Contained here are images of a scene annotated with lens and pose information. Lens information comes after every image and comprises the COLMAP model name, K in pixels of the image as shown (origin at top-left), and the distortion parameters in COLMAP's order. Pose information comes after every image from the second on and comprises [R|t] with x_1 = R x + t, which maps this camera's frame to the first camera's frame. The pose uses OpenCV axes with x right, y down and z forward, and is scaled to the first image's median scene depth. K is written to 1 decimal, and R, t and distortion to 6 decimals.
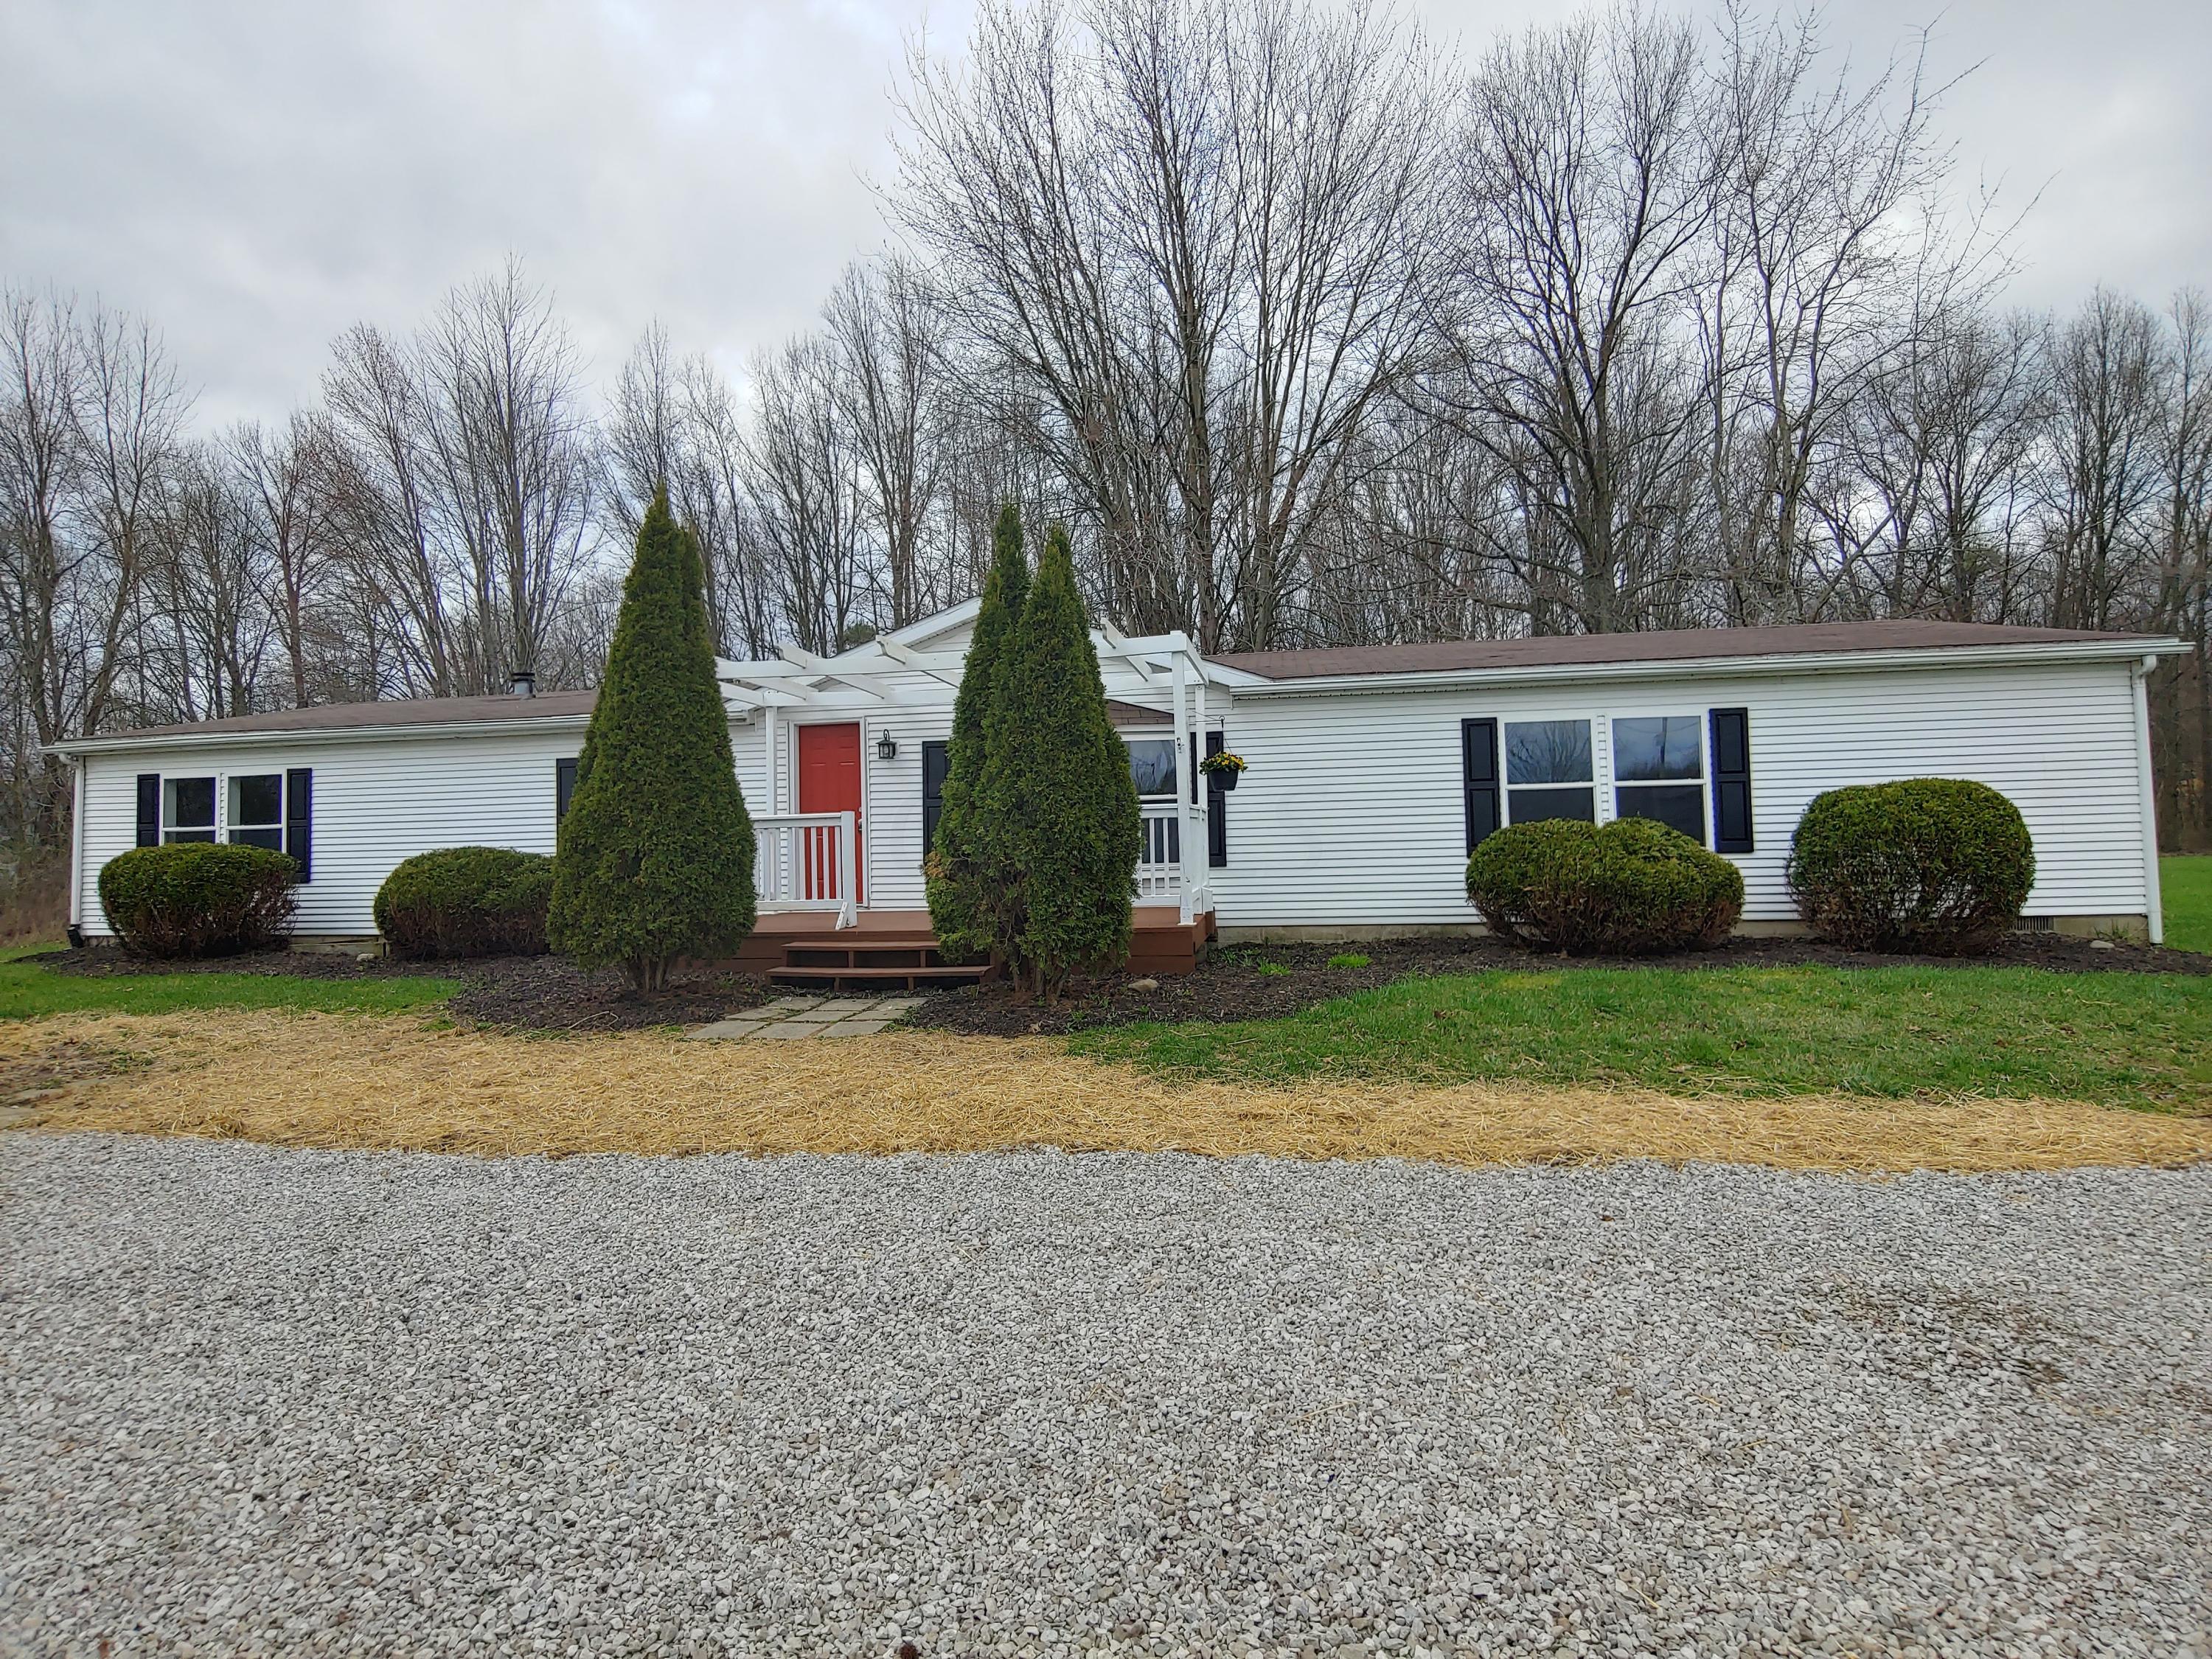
lens RADIAL K [[1062.3, 0, 1116.9], [0, 1062.3, 814.5], [0, 0, 1]] dist [-0.013739, -0.003222]
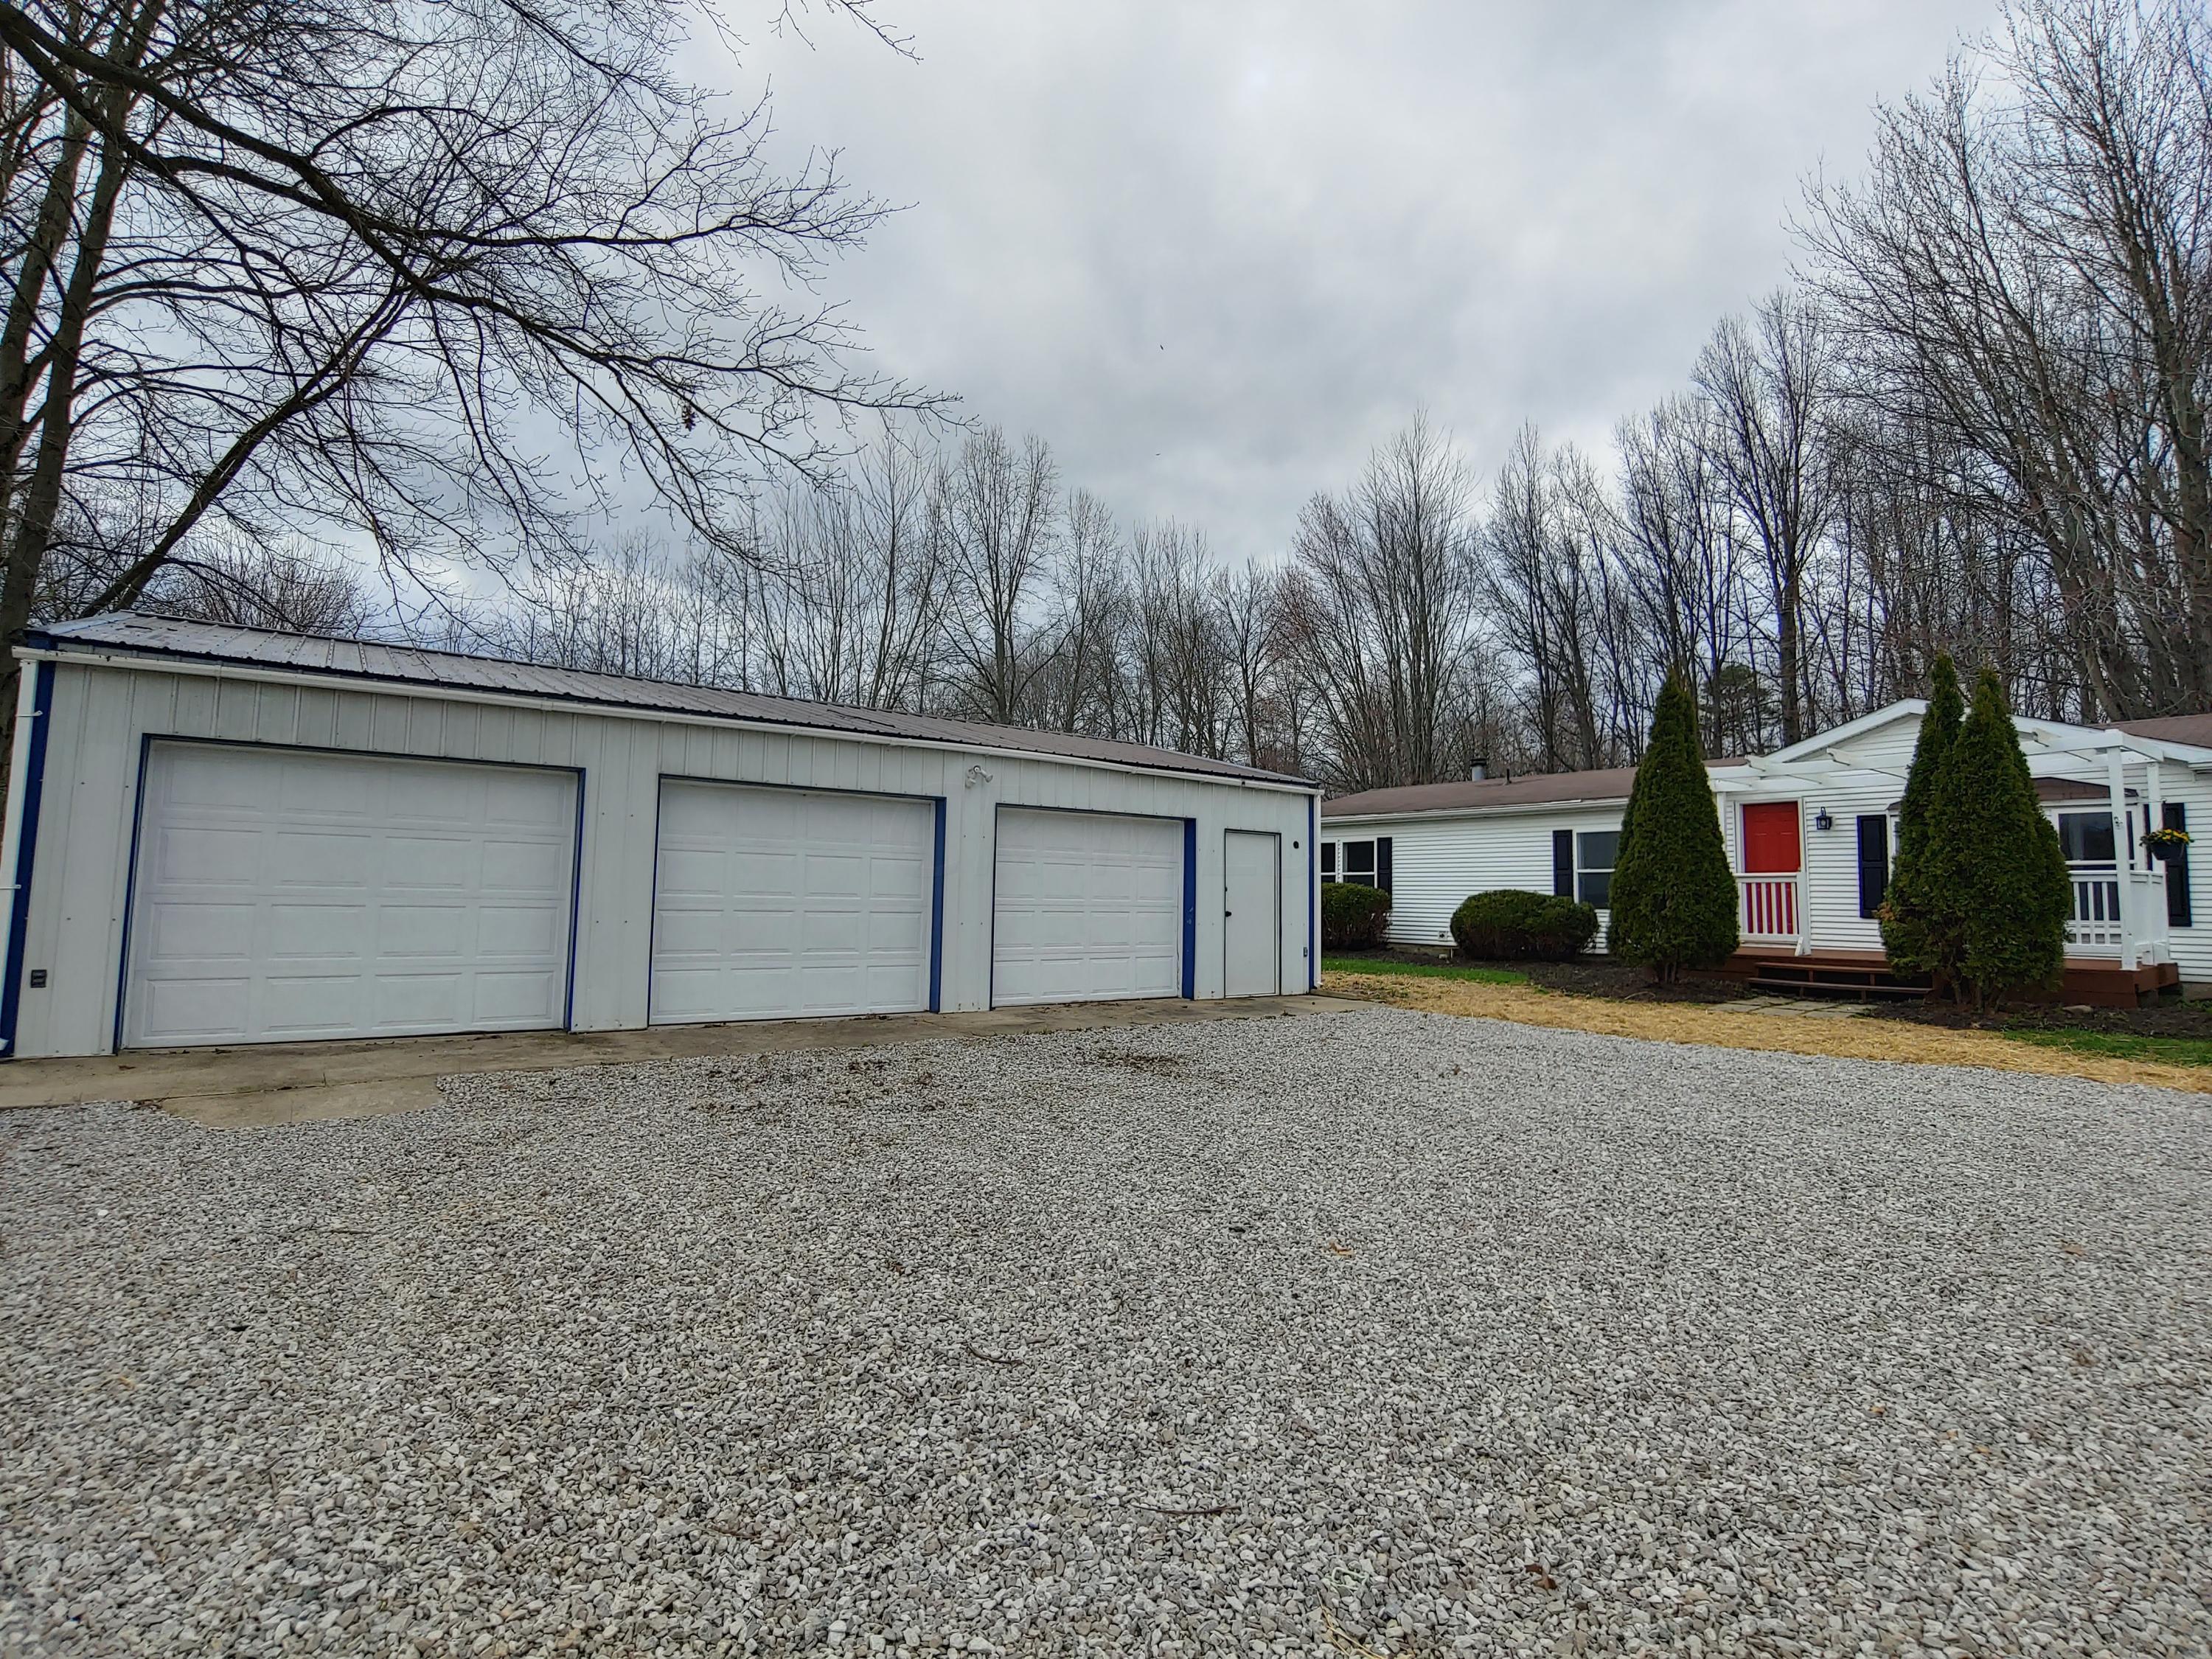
lens RADIAL K [[1062.3, 0, 1101.5], [0, 1062.3, 809.4], [0, 0, 1]] dist [-0.013739, -0.003222]
pose [[0.720447, -0.023354, -0.693116, 0.037830], [-0.009583, 0.999002, -0.043622, -0.012685], [0.693444, 0.038070, 0.719504, -0.515245]]
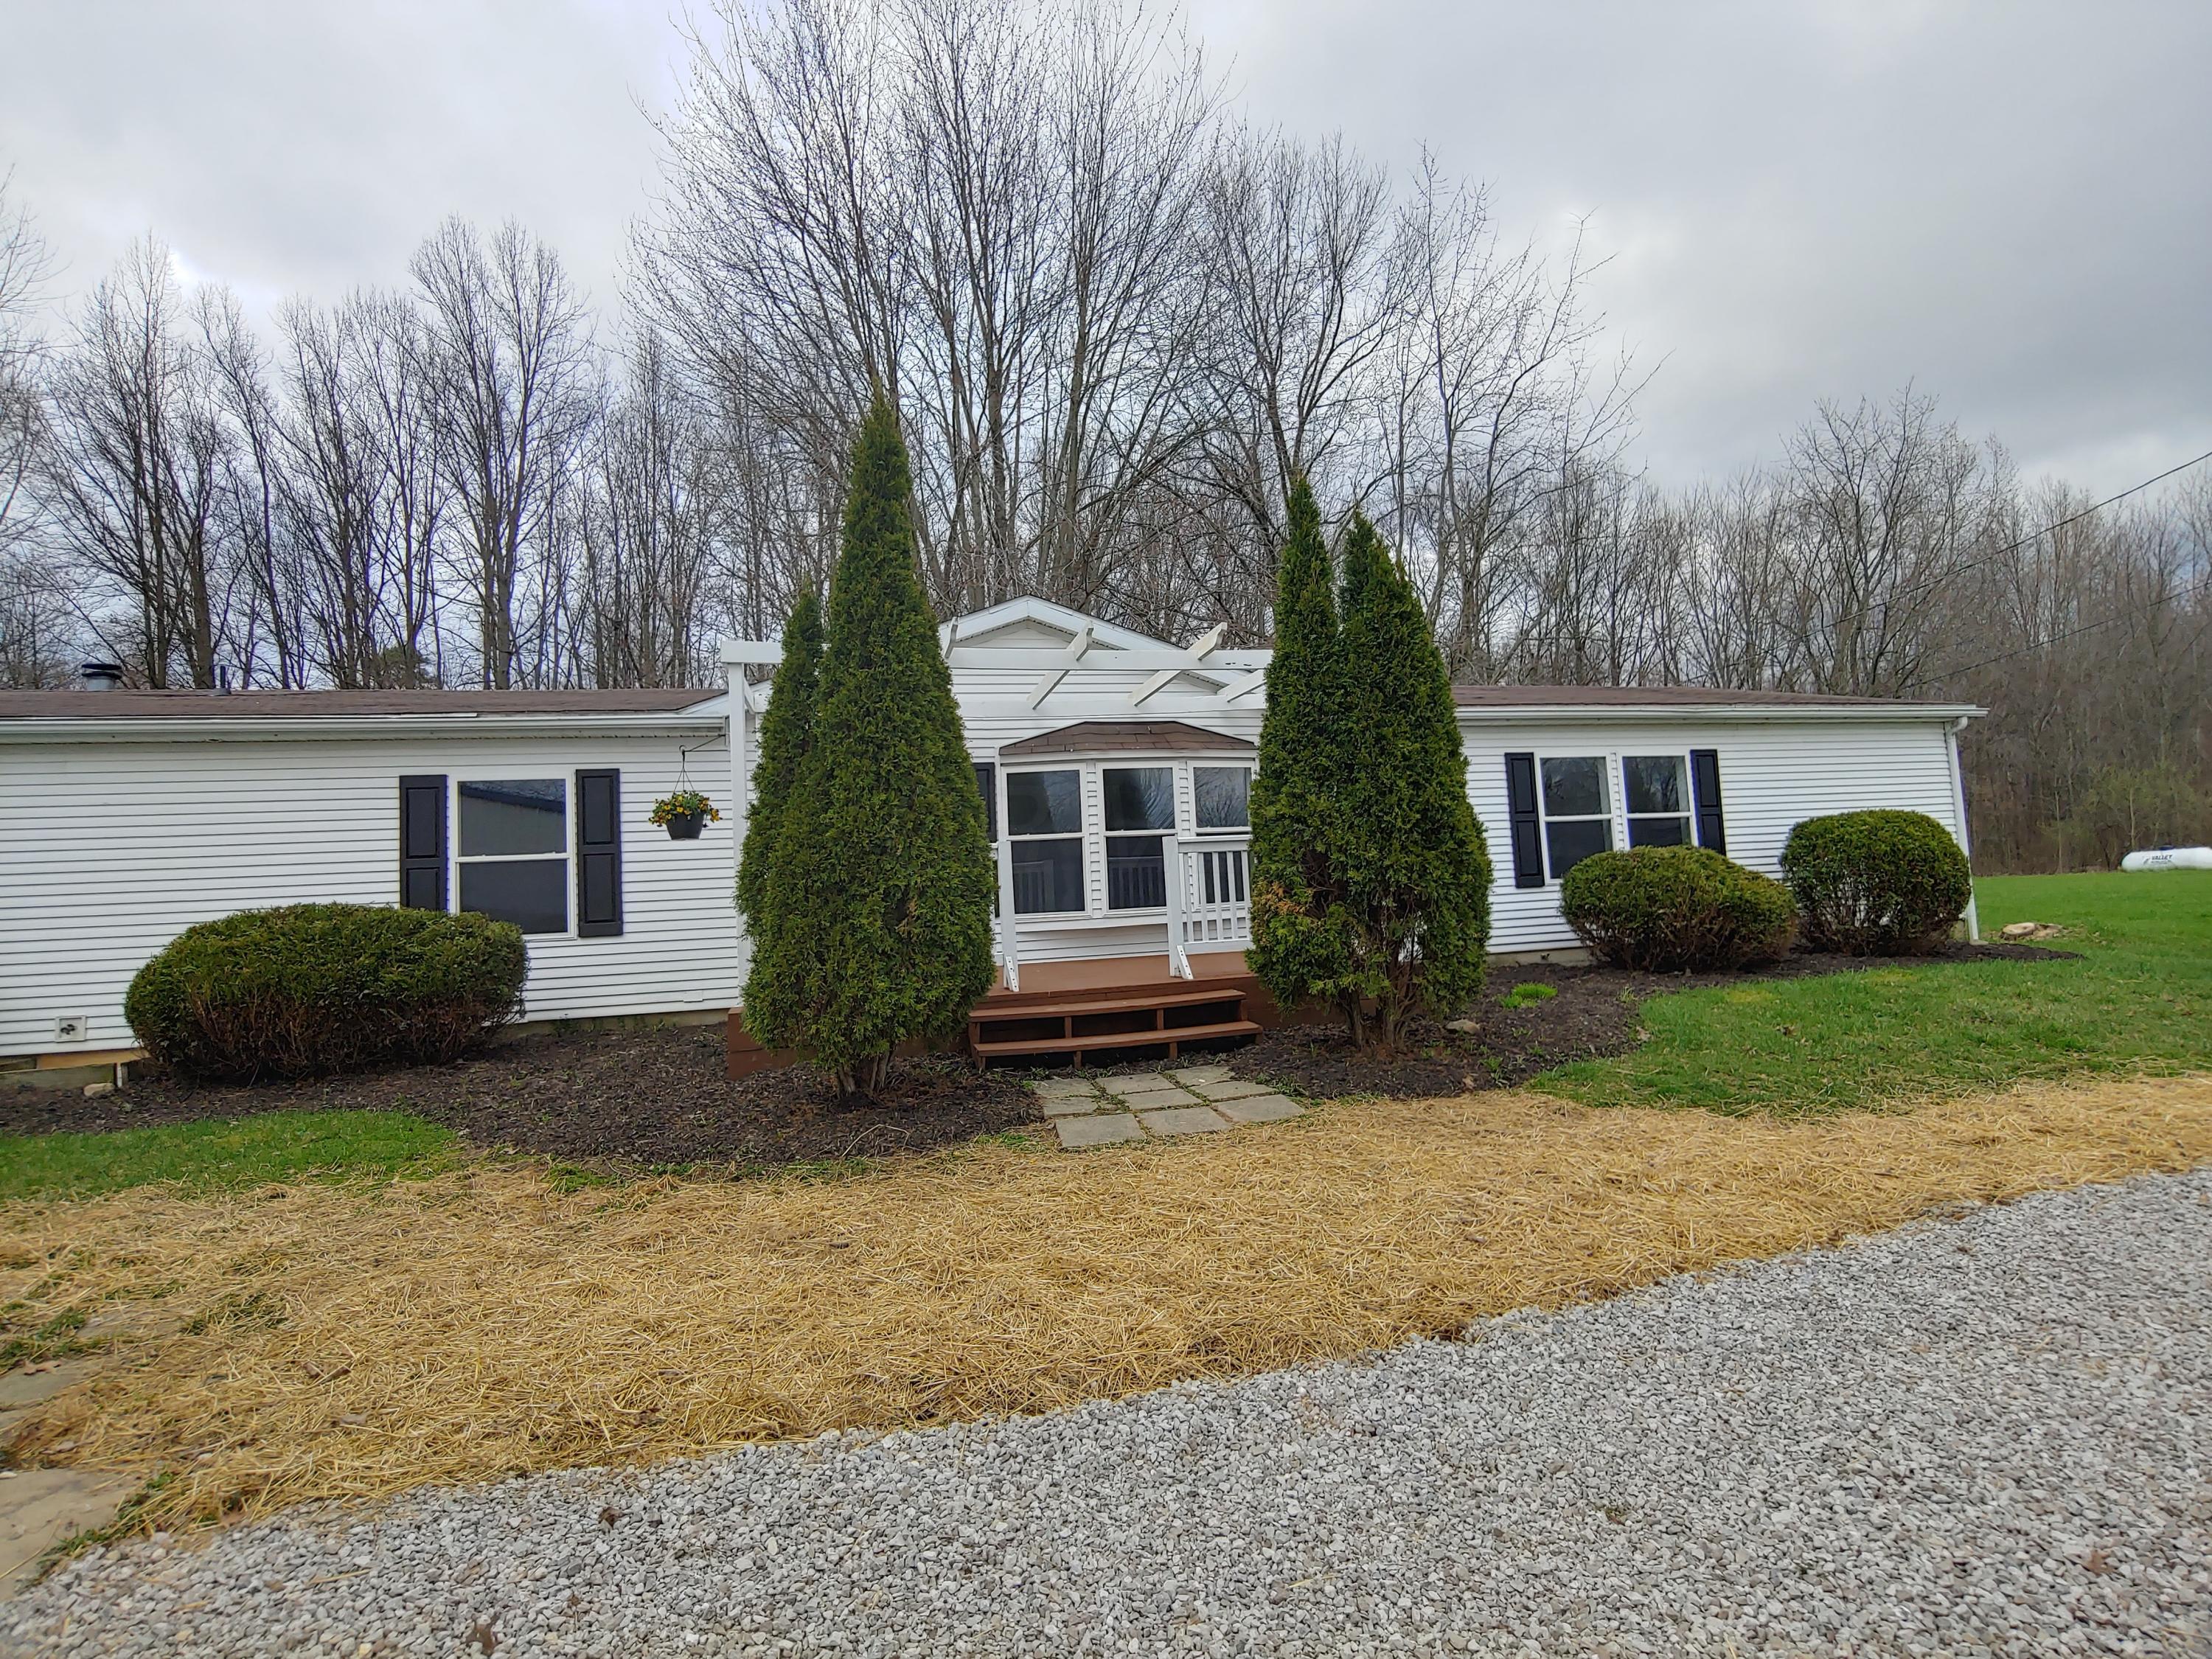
lens RADIAL K [[1097.7, 0, 1119.6], [0, 1097.7, 827.3], [0, 0, 1]] dist [-0.048932, 0.000511]
pose [[0.918356, 0.000357, 0.395755, -0.381122], [0.014327, 0.999314, -0.034147, 0.011184], [-0.395496, 0.037030, 0.917721, 0.158821]]
